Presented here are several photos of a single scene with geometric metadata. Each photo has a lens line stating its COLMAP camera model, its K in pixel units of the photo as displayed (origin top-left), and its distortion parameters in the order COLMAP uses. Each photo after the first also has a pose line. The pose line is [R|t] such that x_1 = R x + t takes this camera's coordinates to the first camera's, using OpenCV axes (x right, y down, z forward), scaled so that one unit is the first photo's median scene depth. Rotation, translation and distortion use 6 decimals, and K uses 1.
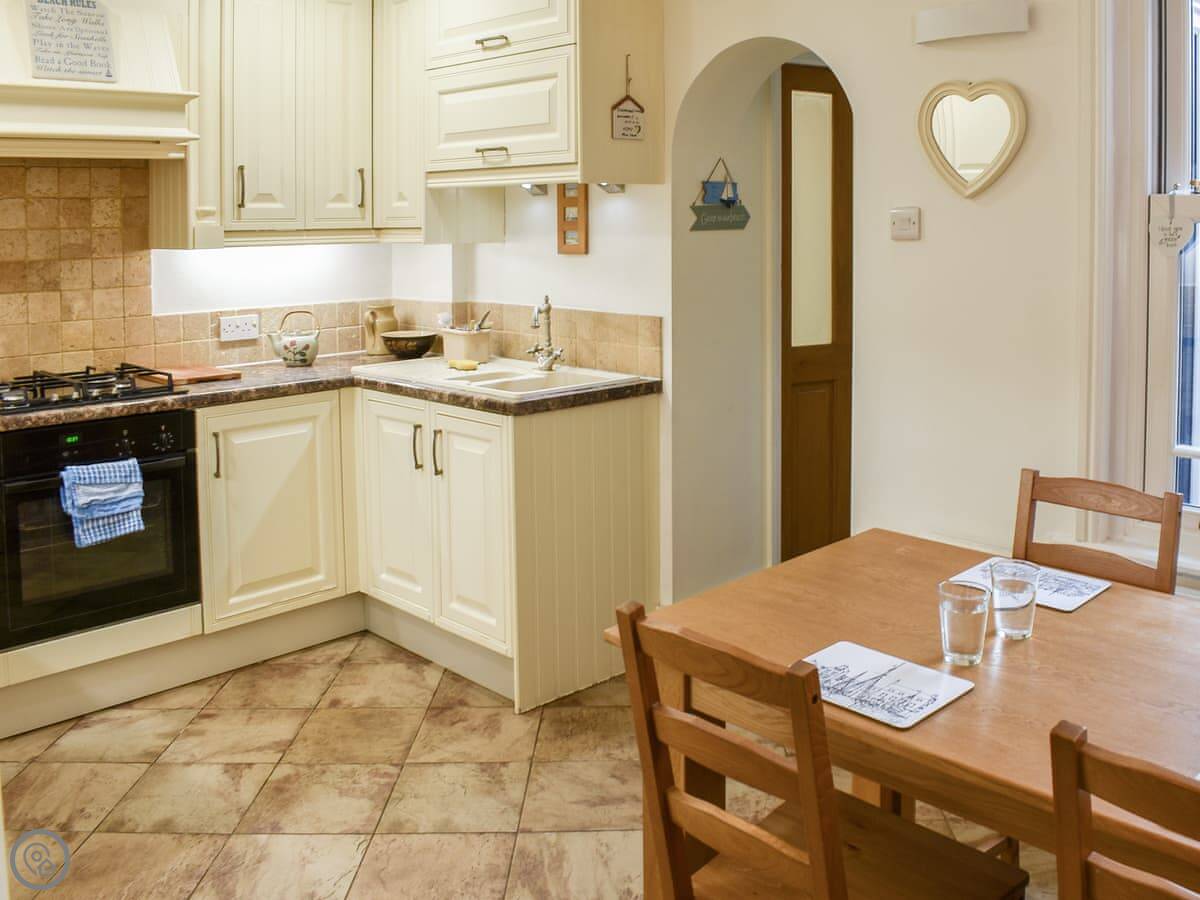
lens RADIAL K [[1092.4, 0, 599.7], [0, 1092.4, 446.1], [0, 0, 1]] dist [-0.081143, 0.000000]
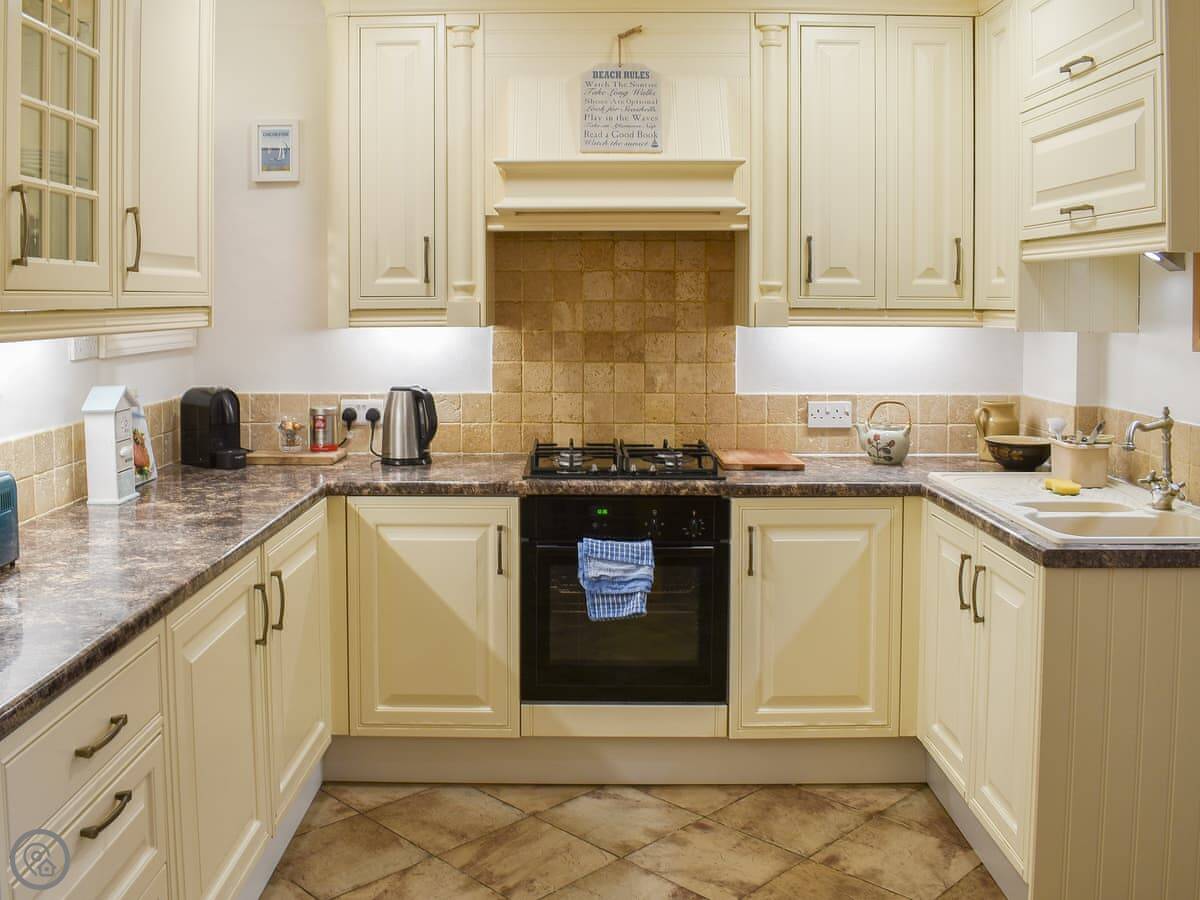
lens RADIAL K [[1092.4, 0, 597.9], [0, 1092.4, 453.4], [0, 0, 1]] dist [-0.081143, 0.000000]
pose [[0.706491, 0.104735, -0.699929, 0.191853], [-0.148079, 0.988974, -0.001481, -0.052706], [0.692057, 0.104692, 0.714211, 0.244087]]
